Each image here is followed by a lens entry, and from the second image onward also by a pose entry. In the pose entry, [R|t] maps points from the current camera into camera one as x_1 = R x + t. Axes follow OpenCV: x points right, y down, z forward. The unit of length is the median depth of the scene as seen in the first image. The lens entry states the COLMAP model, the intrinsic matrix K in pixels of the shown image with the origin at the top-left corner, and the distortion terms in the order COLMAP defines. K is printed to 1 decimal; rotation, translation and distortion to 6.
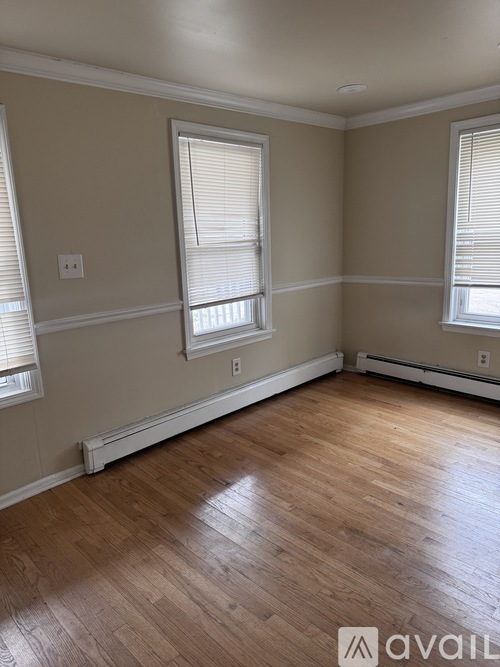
lens RADIAL K [[466.5, 0, 250.1], [0, 466.5, 335.7], [0, 0, 1]] dist [0.029516, -0.006637]
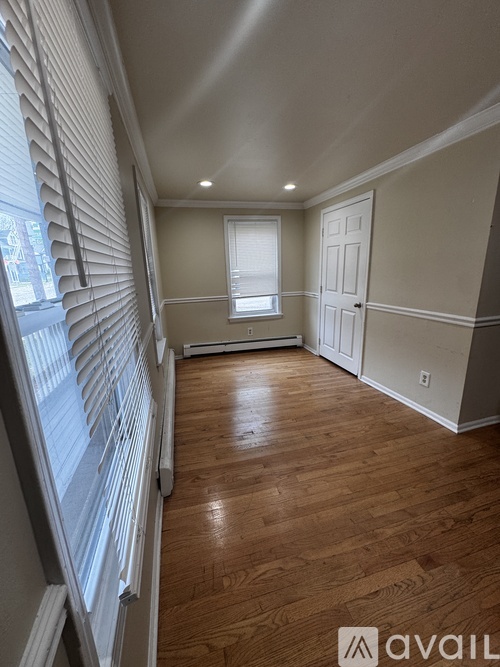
lens RADIAL K [[269.2, 0, 245.1], [0, 269.2, 332.5], [0, 0, 1]] dist [0.000089, 0.000111]
pose [[0.498093, -0.177827, 0.848694, -0.549918], [0.213102, 0.973833, 0.078979, -0.047086], [-0.840530, 0.141519, 0.522954, 0.402207]]
